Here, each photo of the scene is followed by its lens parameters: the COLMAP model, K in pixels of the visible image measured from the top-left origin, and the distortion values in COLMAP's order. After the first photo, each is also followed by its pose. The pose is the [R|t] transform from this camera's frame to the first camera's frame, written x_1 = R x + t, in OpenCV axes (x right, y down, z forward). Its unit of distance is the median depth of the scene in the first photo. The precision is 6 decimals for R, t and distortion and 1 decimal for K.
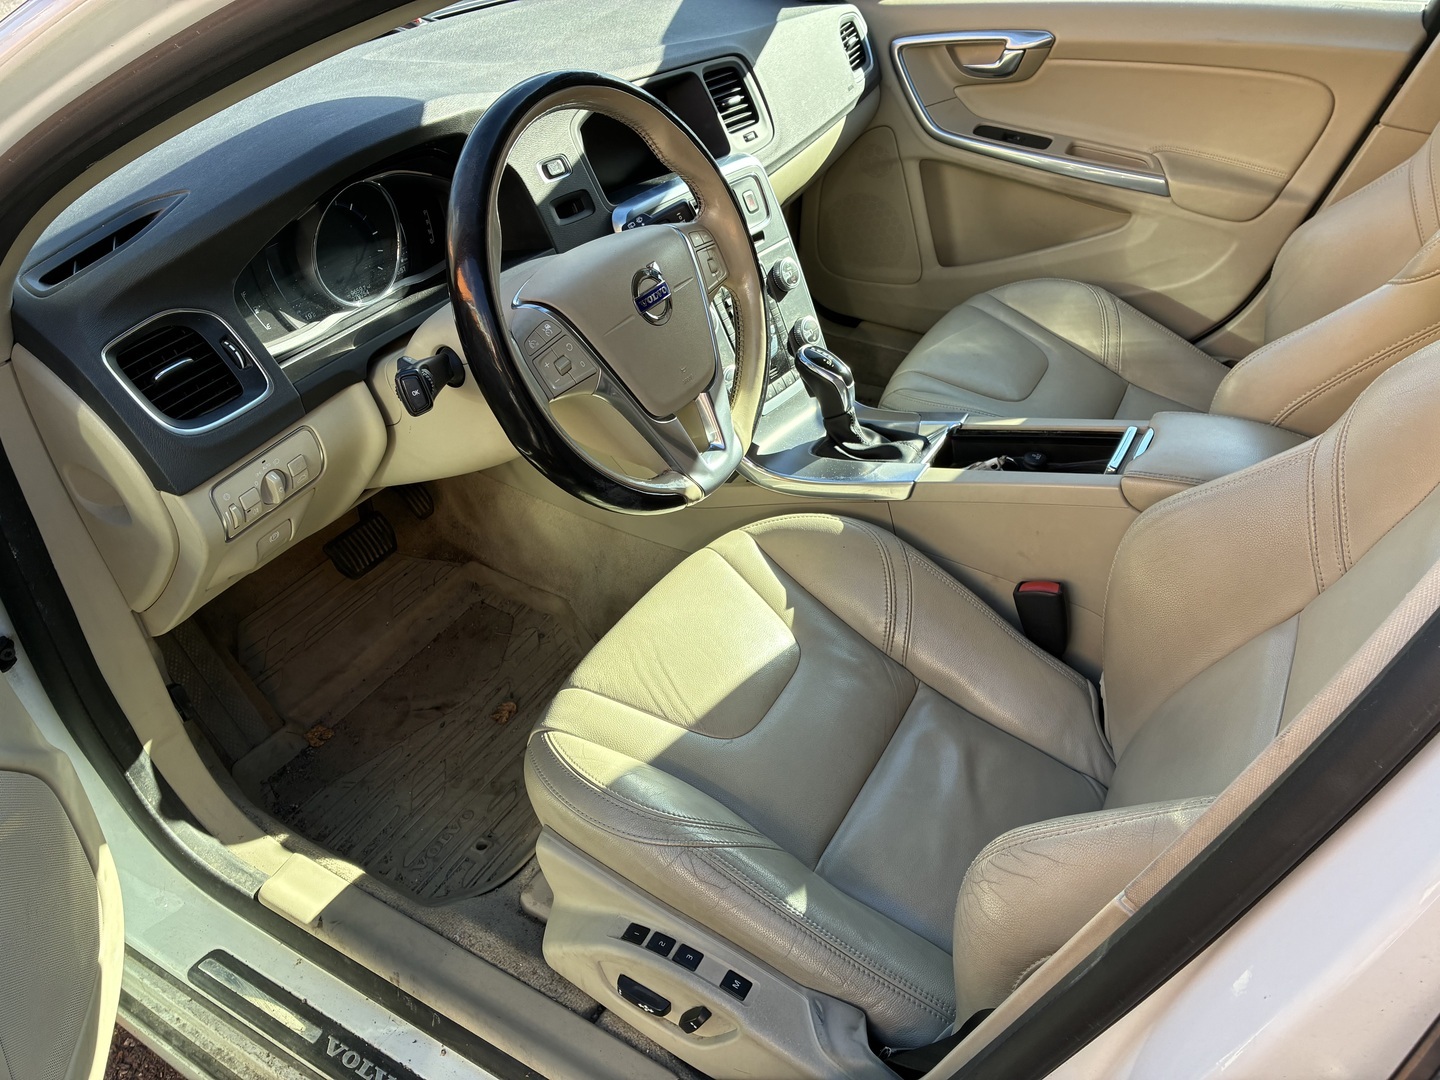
lens RADIAL K [[1088.3, 0, 720.0], [0, 1088.3, 540.0], [0, 0, 1]] dist [0.046804, -0.000906]
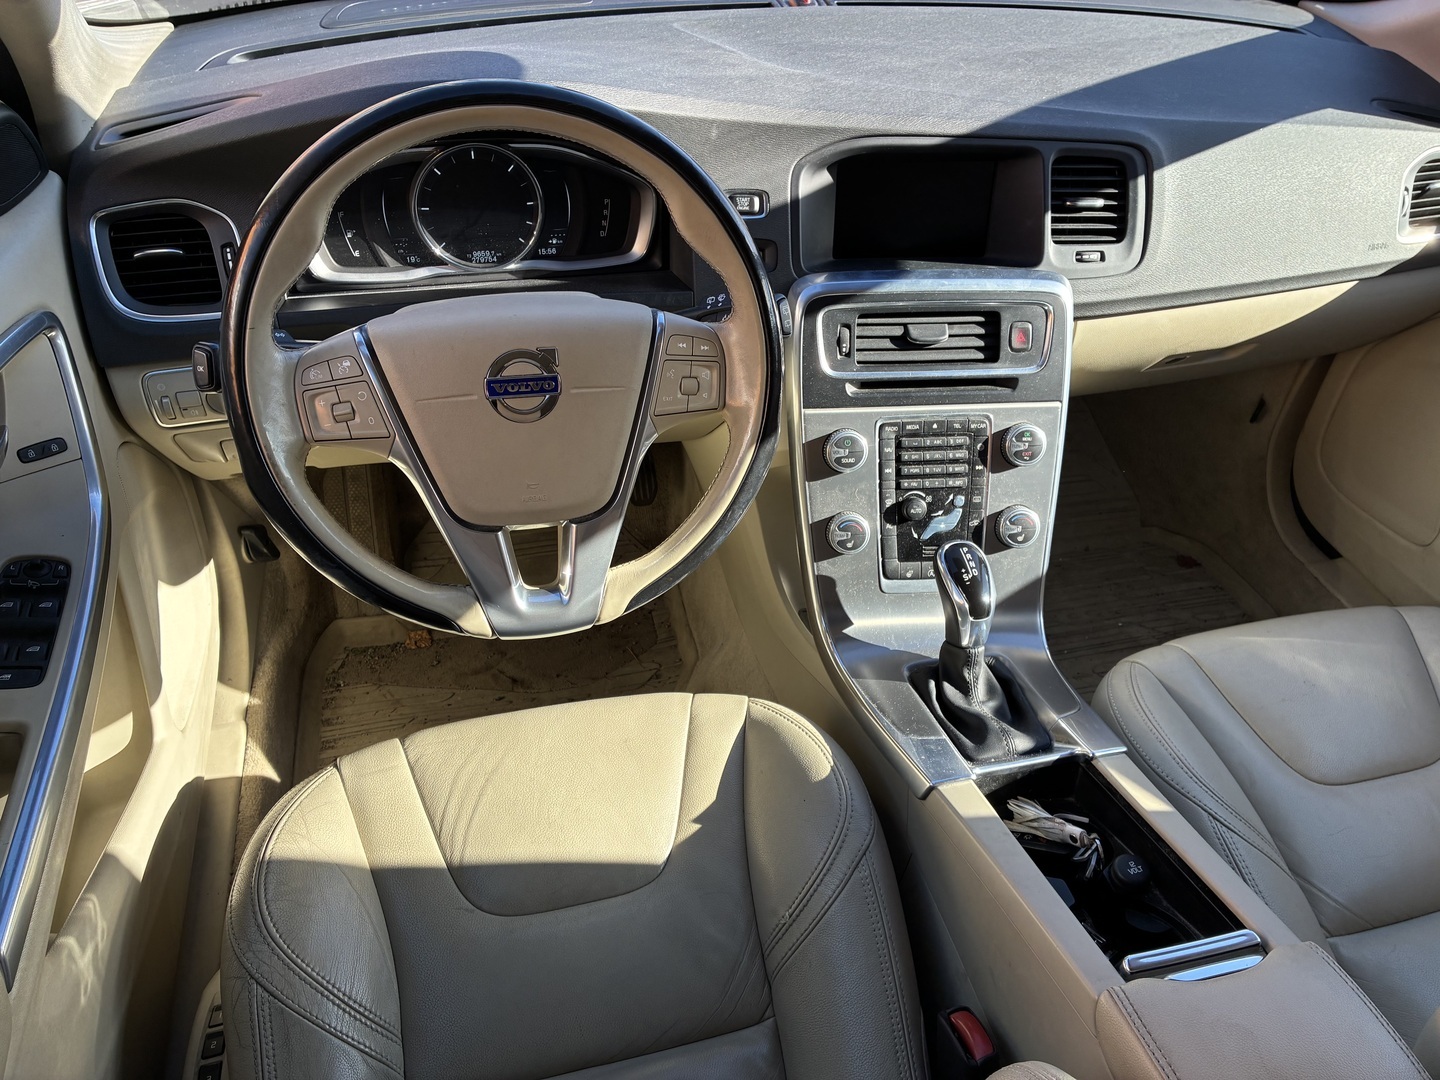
lens RADIAL K [[1107.7, 0, 720.0], [0, 1107.7, 540.0], [0, 0, 1]] dist [0.007113, 0.004994]
pose [[0.699780, 0.487452, -0.522205, 0.365560], [-0.473094, 0.863960, 0.172495, -0.238892], [0.535248, 0.126343, 0.835193, 0.307037]]
